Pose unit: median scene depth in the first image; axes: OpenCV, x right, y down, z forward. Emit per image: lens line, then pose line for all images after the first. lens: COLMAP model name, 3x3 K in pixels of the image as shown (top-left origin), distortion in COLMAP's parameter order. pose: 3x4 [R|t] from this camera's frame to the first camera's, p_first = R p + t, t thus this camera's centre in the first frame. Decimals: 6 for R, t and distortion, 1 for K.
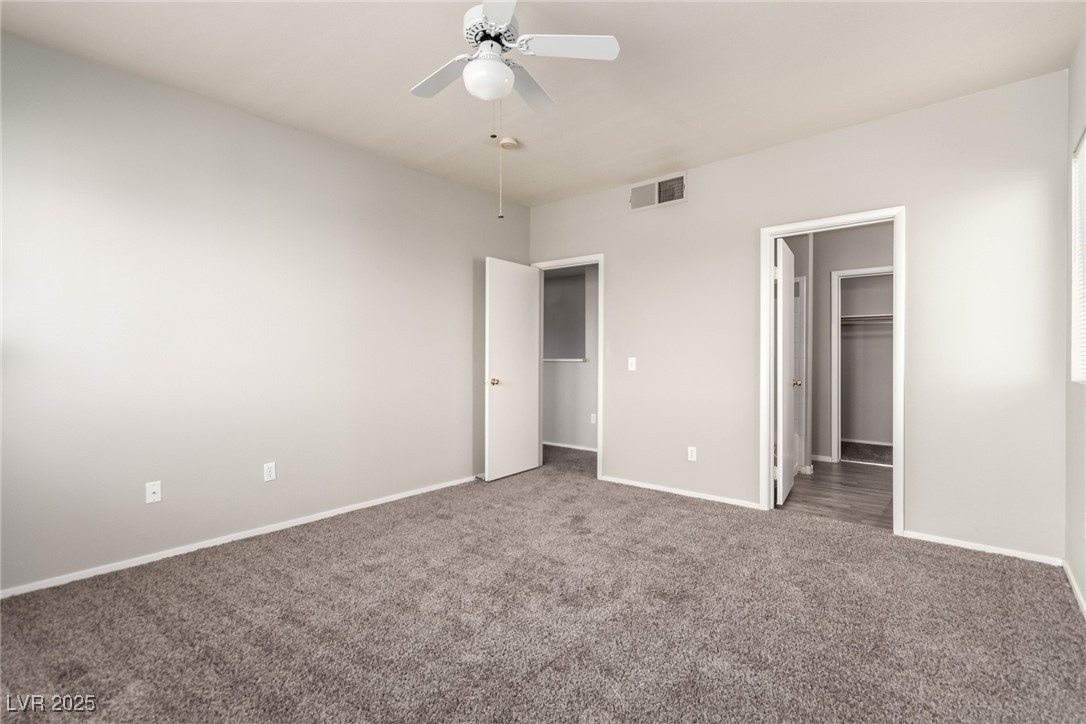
lens RADIAL K [[511.4, 0, 537.0], [0, 511.4, 356.7], [0, 0, 1]] dist [0.007889, 0.001452]
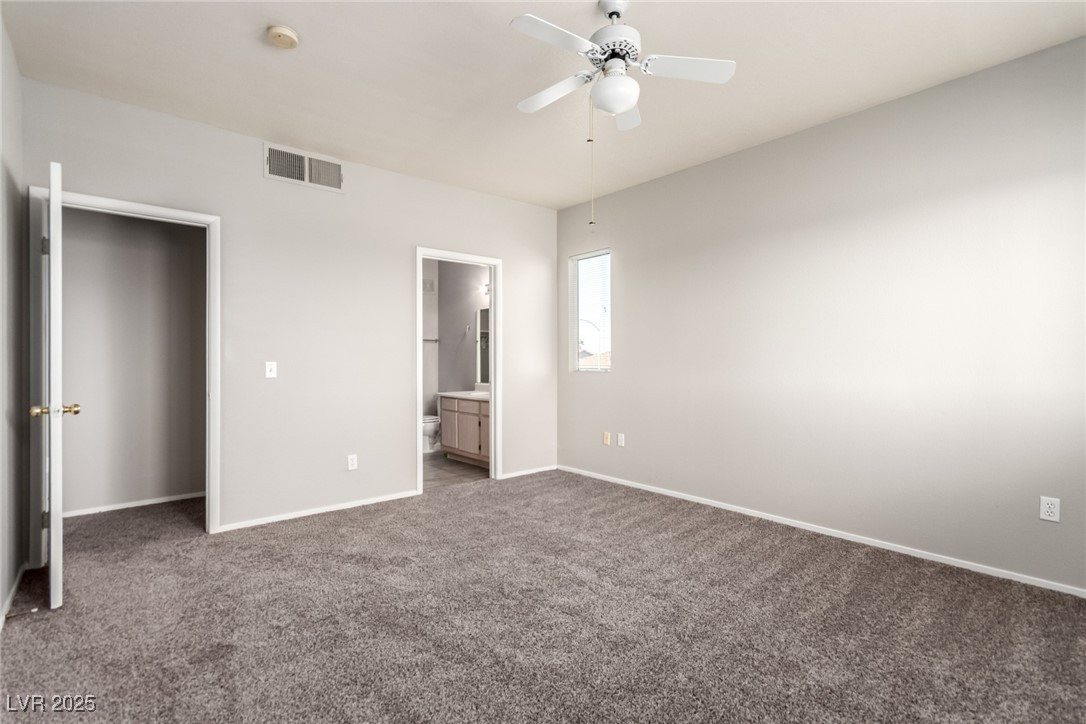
lens RADIAL K [[511.4, 0, 539.2], [0, 511.4, 362.1], [0, 0, 1]] dist [0.007889, 0.001452]
pose [[0.162403, -0.004007, 0.986716, -0.562508], [0.002203, 0.999991, 0.003699, 0.000973], [-0.986722, 0.001573, 0.162411, 0.487479]]
